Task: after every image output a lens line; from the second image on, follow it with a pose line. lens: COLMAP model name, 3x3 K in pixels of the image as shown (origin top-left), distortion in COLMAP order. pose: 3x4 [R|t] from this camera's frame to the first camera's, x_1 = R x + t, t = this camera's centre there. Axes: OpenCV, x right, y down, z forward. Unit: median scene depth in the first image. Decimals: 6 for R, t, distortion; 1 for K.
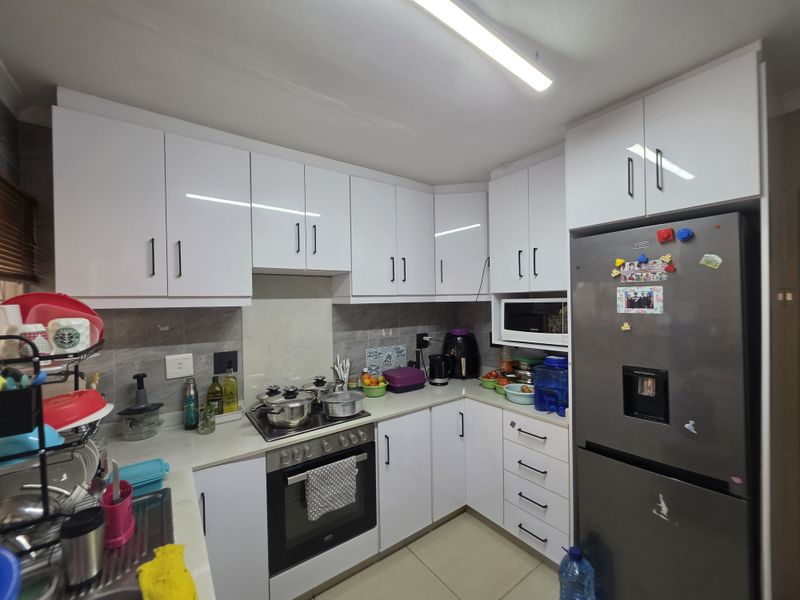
lens RADIAL K [[326.3, 0, 394.8], [0, 326.3, 300.1], [0, 0, 1]] dist [-0.000824, -0.000142]
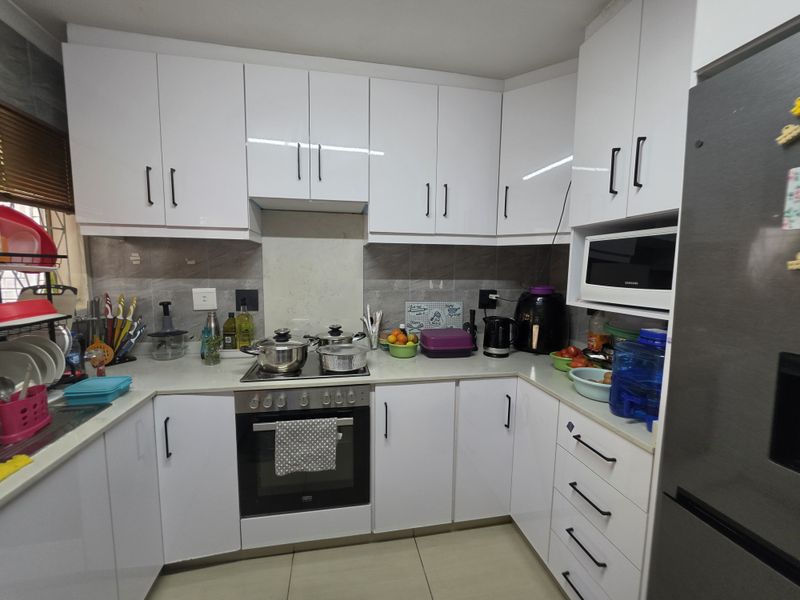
lens RADIAL K [[326.3, 0, 394.8], [0, 326.3, 300.1], [0, 0, 1]] dist [-0.000824, -0.000142]
pose [[0.902597, 0.067615, -0.425144, 0.296955], [-0.025781, 0.994306, 0.103400, 0.071587], [0.429714, -0.082367, 0.899200, 0.281544]]
